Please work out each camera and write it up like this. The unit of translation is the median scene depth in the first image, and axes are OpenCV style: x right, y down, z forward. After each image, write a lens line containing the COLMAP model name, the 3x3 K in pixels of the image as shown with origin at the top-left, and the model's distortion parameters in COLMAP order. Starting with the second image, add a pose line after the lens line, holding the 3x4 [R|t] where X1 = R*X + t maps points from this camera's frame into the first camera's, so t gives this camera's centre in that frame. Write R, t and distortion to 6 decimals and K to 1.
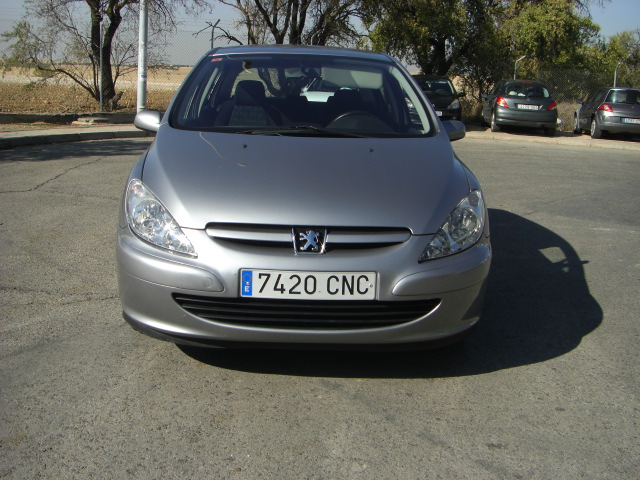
lens RADIAL K [[725.3, 0, 315.8], [0, 725.3, 238.0], [0, 0, 1]] dist [-0.195184, 0.132644]
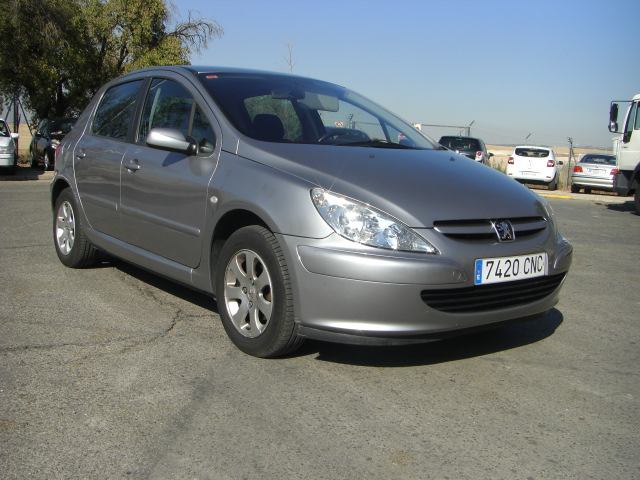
lens RADIAL K [[725.3, 0, 315.8], [0, 725.3, 238.0], [0, 0, 1]] dist [-0.195184, 0.132644]
pose [[0.814345, -0.073630, 0.575691, -0.917625], [0.110864, 0.993390, -0.029769, 0.016050], [-0.569694, 0.088066, 0.817125, 0.239127]]
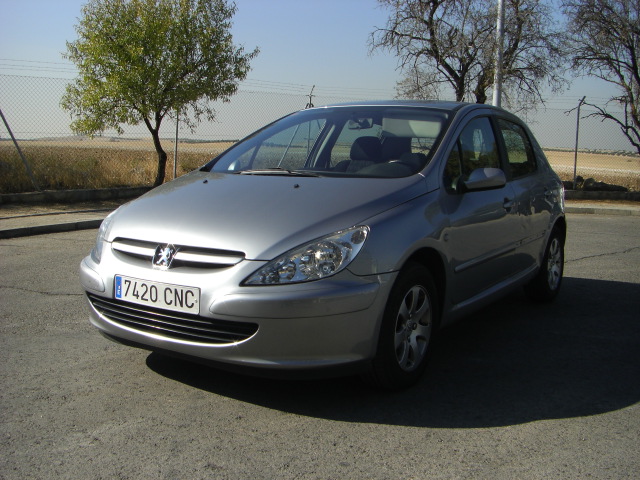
lens RADIAL K [[725.3, 0, 315.8], [0, 725.3, 238.0], [0, 0, 1]] dist [-0.195184, 0.132644]
pose [[0.812265, 0.049597, -0.581176, 0.841359], [-0.117962, 0.989758, -0.080401, 0.038052], [0.571236, 0.133863, 0.809796, 0.219720]]
